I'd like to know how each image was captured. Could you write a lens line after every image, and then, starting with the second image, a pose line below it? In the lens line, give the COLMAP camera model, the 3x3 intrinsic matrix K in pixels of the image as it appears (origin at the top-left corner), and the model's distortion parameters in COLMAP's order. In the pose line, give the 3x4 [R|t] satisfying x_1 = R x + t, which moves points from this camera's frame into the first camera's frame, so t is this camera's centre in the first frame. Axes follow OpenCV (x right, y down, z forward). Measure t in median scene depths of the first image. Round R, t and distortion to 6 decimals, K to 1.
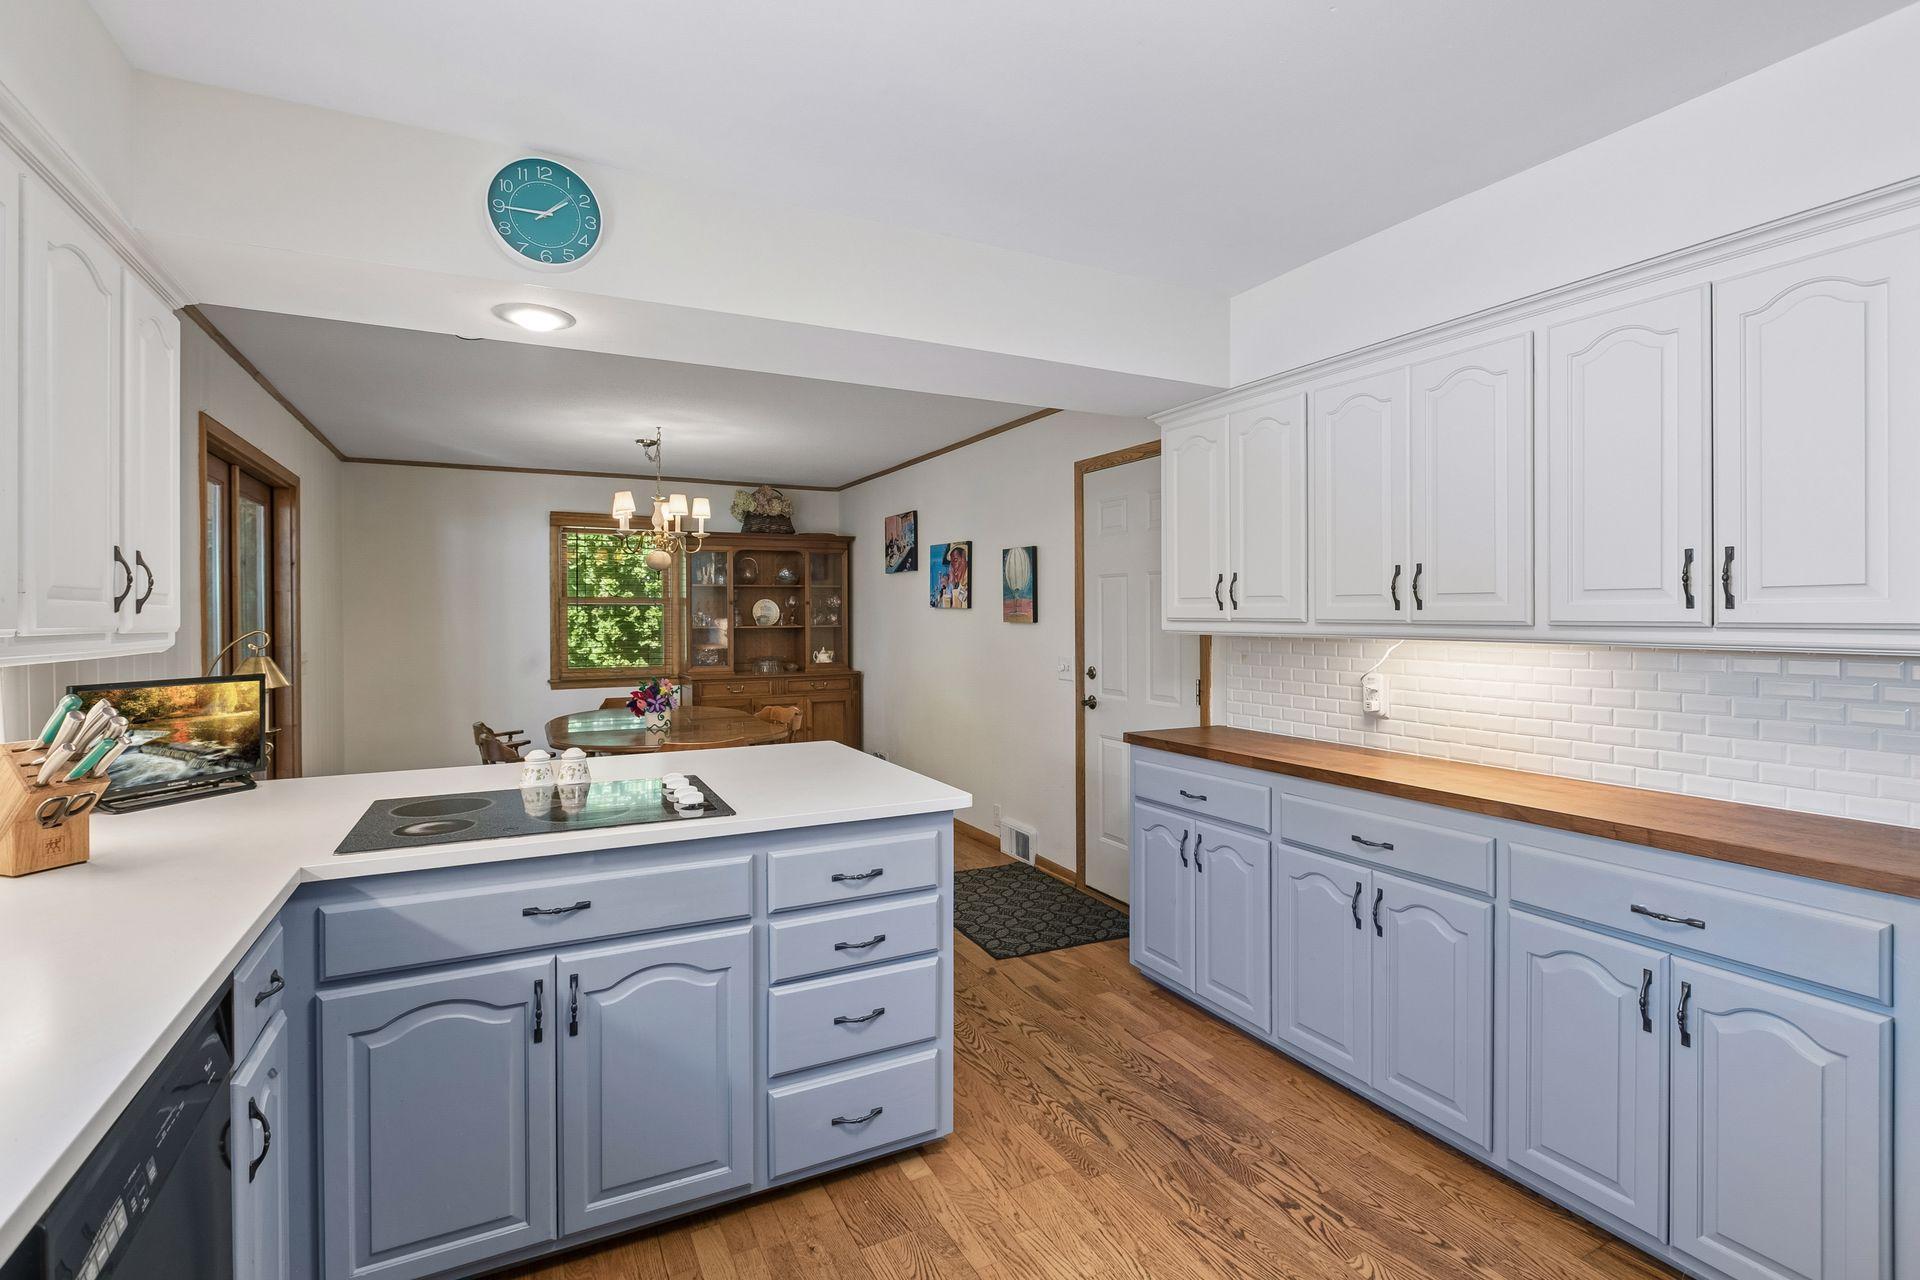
lens RADIAL K [[881.9, 0, 956.3], [0, 881.9, 614.0], [0, 0, 1]] dist [-0.002139, 0.000271]
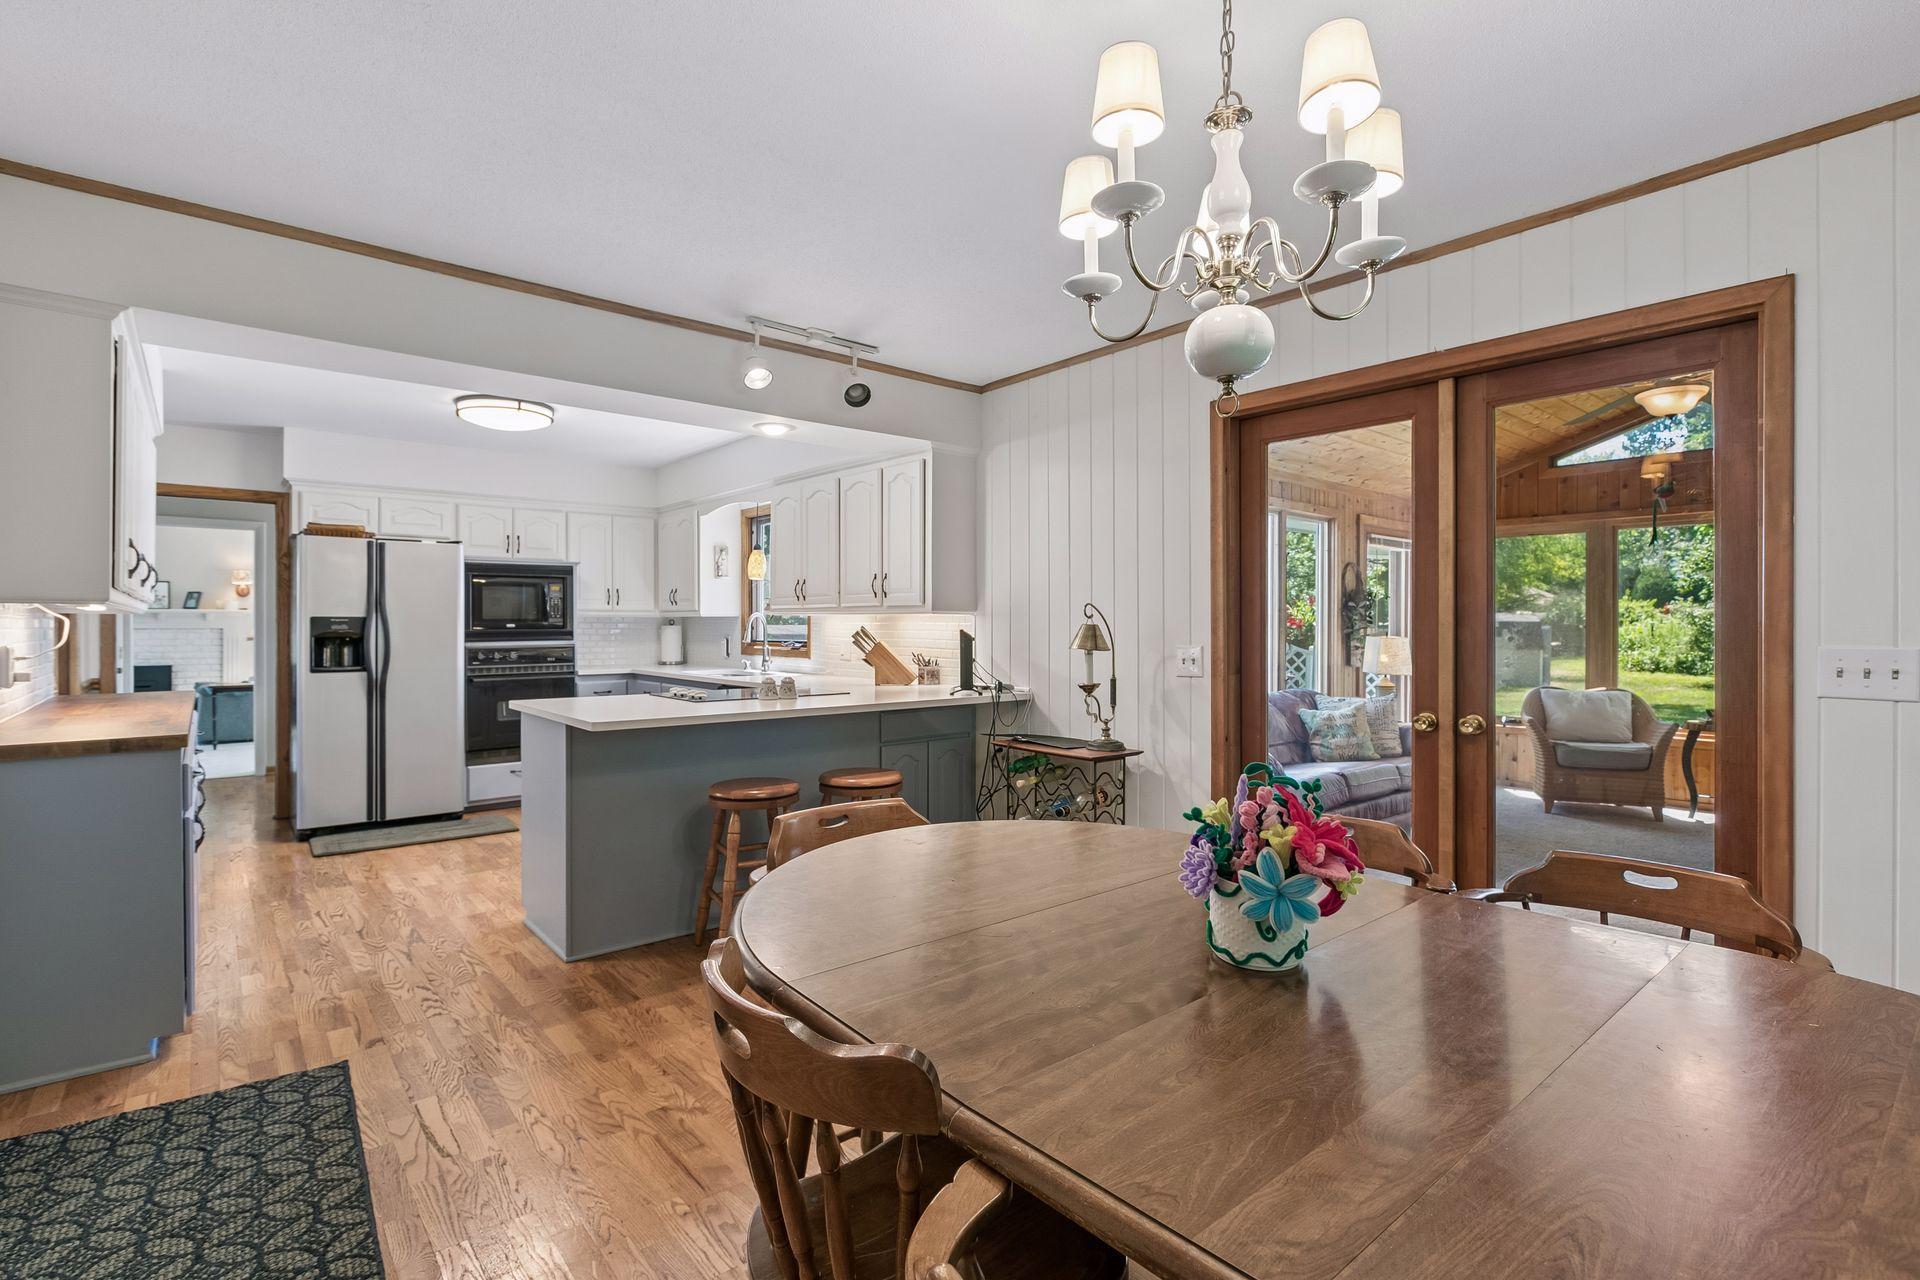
lens RADIAL K [[890.0, 0, 957.7], [0, 890.0, 629.4], [0, 0, 1]] dist [-0.002278, 0.000010]
pose [[-0.974372, 0.003946, -0.224909, -0.358945], [0.002766, 0.999981, 0.005560, 0.048344], [0.224927, 0.004796, -0.974364, 2.350856]]
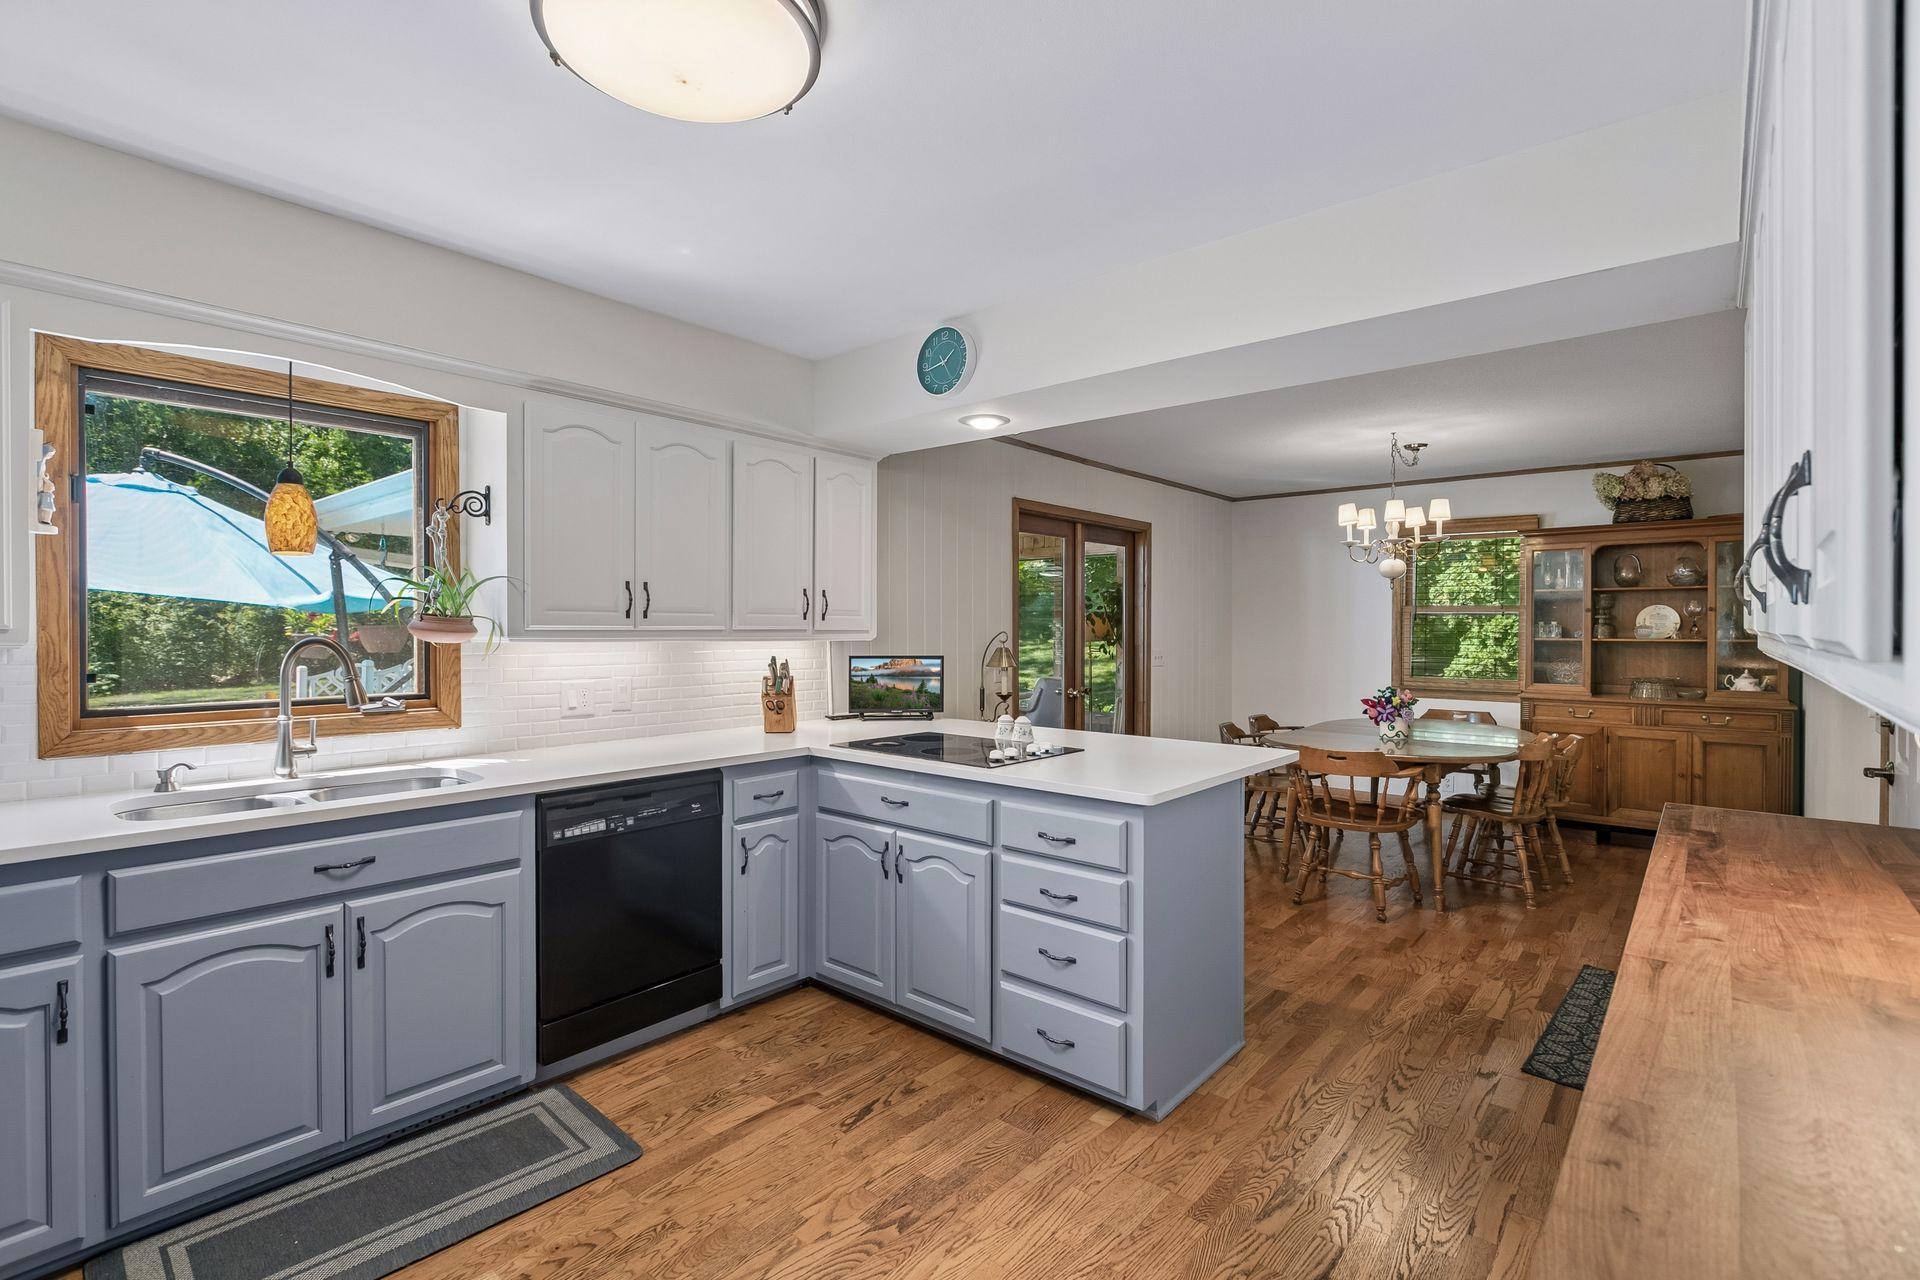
lens RADIAL K [[890.0, 0, 957.7], [0, 890.0, 629.4], [0, 0, 1]] dist [-0.002278, 0.000010]
pose [[0.378745, 0.008295, -0.925464, 0.744483], [-0.003238, 0.999966, 0.007637, 0.002664], [0.925496, 0.000104, 0.378758, 0.324459]]
